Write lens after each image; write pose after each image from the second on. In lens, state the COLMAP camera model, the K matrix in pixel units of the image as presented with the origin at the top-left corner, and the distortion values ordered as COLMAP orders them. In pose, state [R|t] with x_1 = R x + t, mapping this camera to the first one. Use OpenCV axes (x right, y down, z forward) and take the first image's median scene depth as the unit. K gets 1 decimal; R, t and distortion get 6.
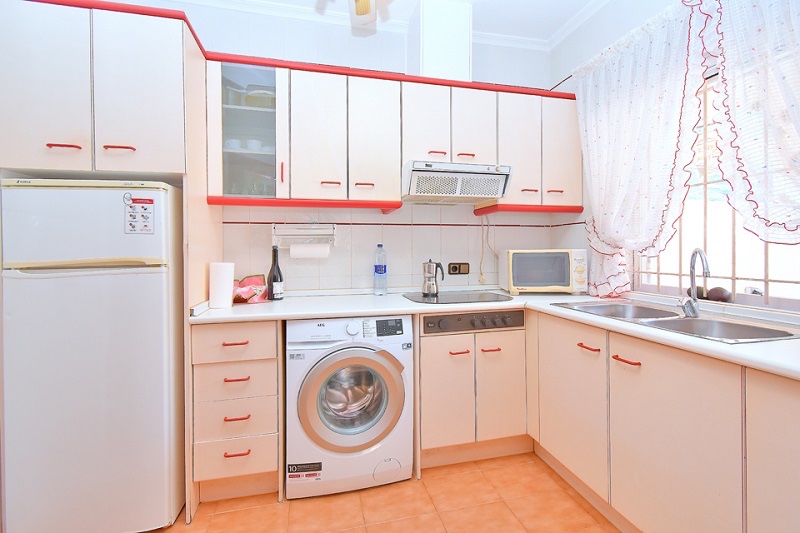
lens RADIAL K [[354.1, 0, 392.2], [0, 354.1, 248.8], [0, 0, 1]] dist [0.001498, 0.000167]
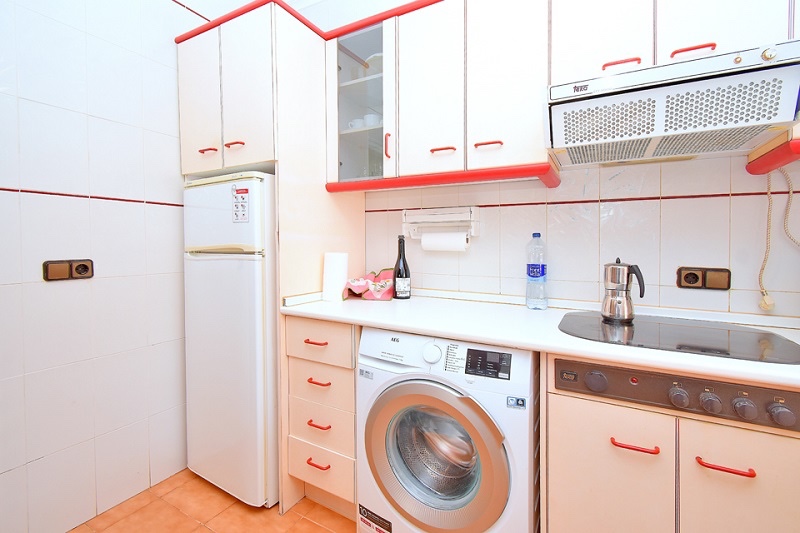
lens RADIAL K [[354.1, 0, 404.3], [0, 354.1, 246.5], [0, 0, 1]] dist [0.001498, 0.000167]
pose [[0.744993, 0.017343, -0.666846, 0.270614], [-0.010608, 0.999844, 0.014153, 0.007113], [0.666988, -0.003470, 0.745061, 0.402670]]
